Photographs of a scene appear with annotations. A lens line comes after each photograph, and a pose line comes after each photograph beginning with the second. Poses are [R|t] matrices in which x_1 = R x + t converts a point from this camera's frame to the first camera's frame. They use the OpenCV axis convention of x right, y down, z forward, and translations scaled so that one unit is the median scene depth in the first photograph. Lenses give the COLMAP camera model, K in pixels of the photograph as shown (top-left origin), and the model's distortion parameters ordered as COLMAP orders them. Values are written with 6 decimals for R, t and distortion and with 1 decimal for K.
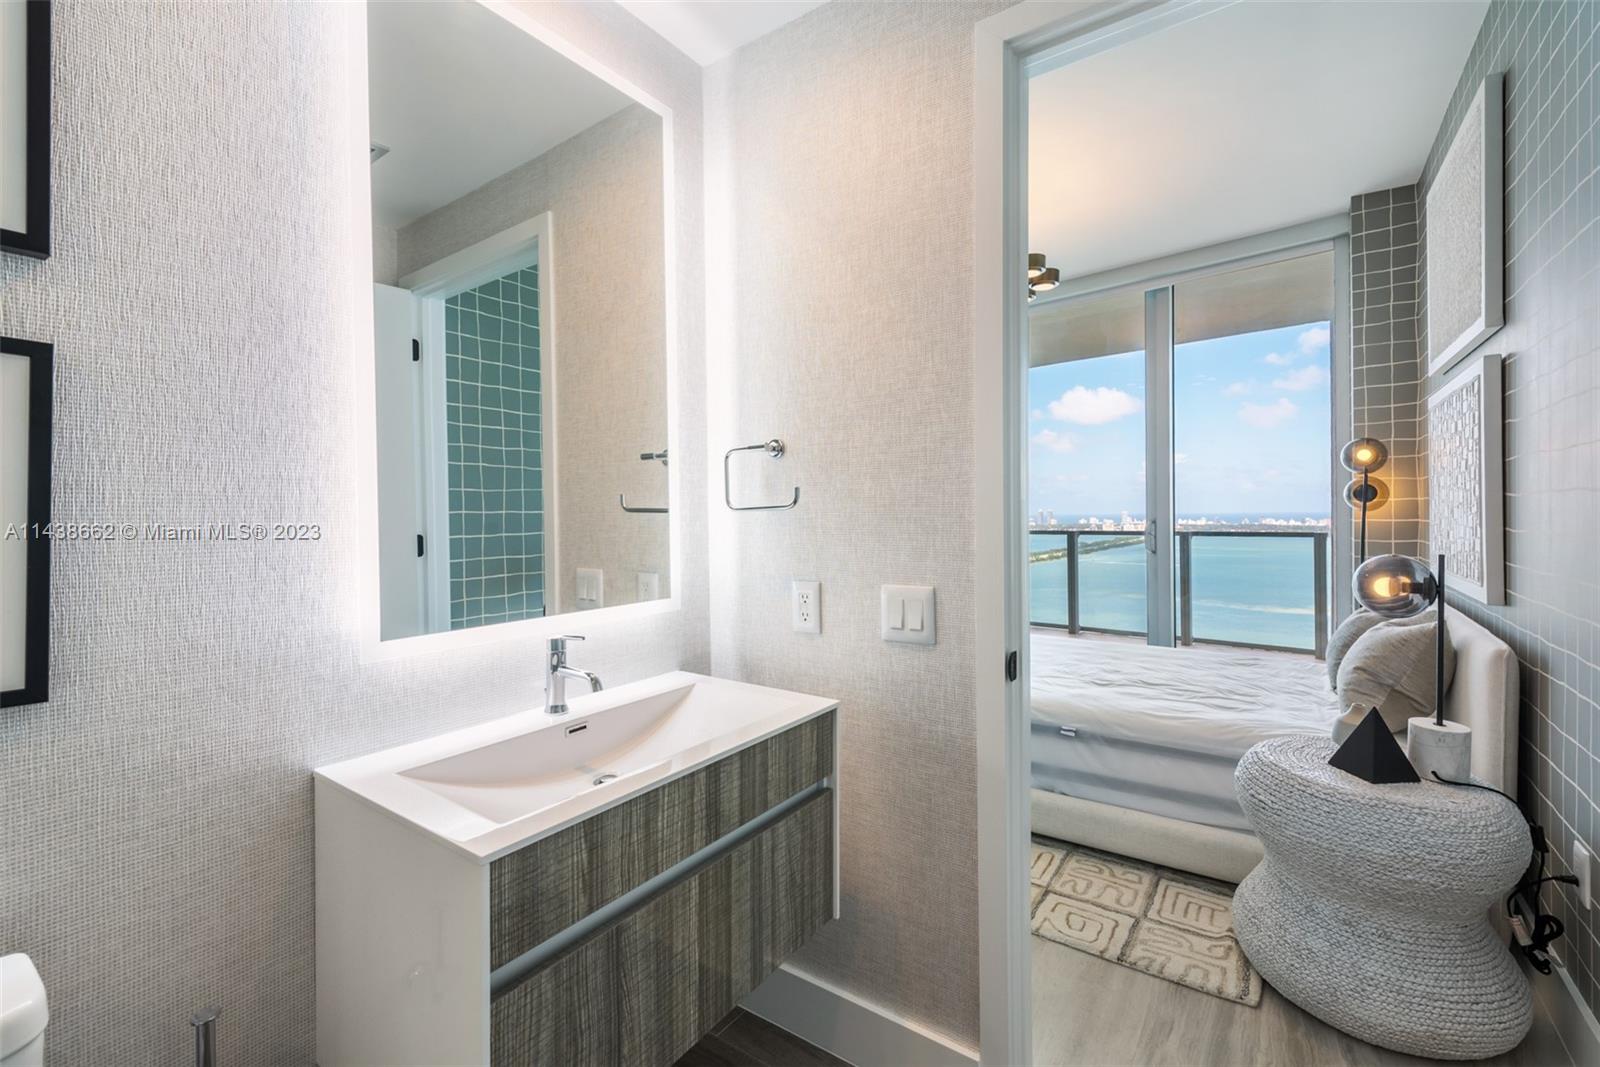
lens RADIAL K [[694.4, 0, 769.2], [0, 694.4, 531.4], [0, 0, 1]] dist [0.020139, -0.000606]
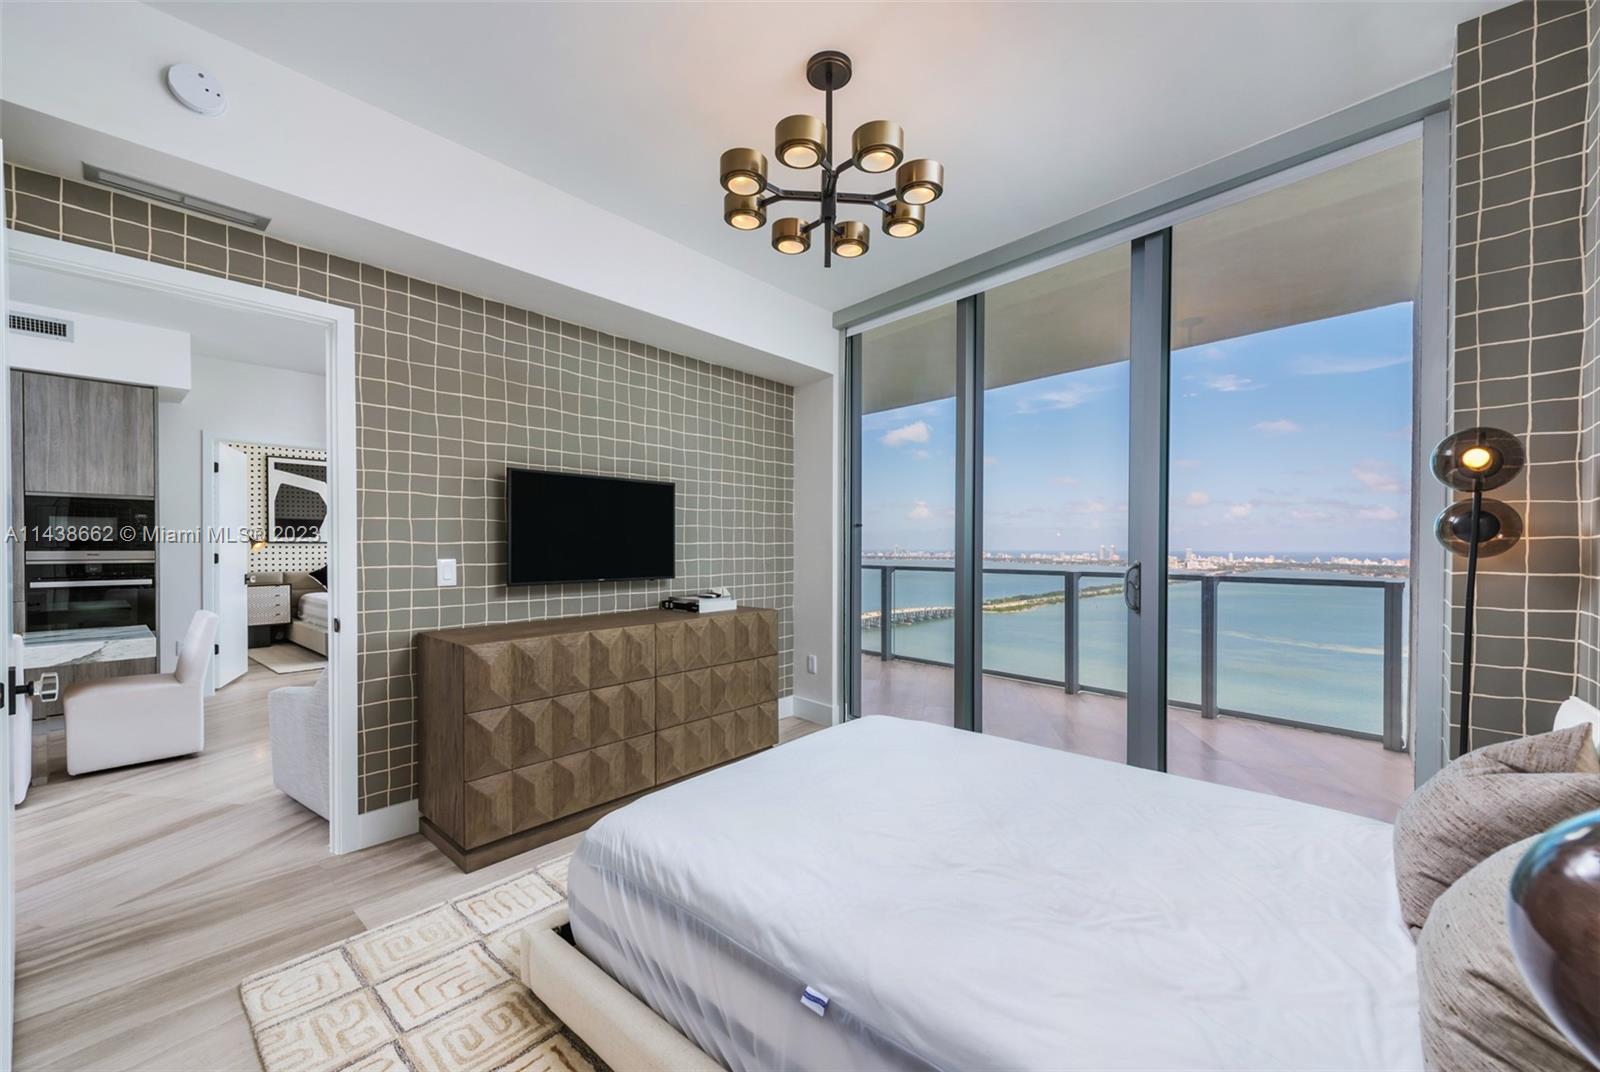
lens RADIAL K [[638.4, 0, 794.1], [0, 638.4, 551.7], [0, 0, 1]] dist [0.010913, -0.003367]
pose [[0.995555, 0.030874, -0.088972, 0.096515], [-0.031299, 0.999504, -0.003390, -0.004028], [0.088824, 0.006160, 0.996028, 0.121205]]
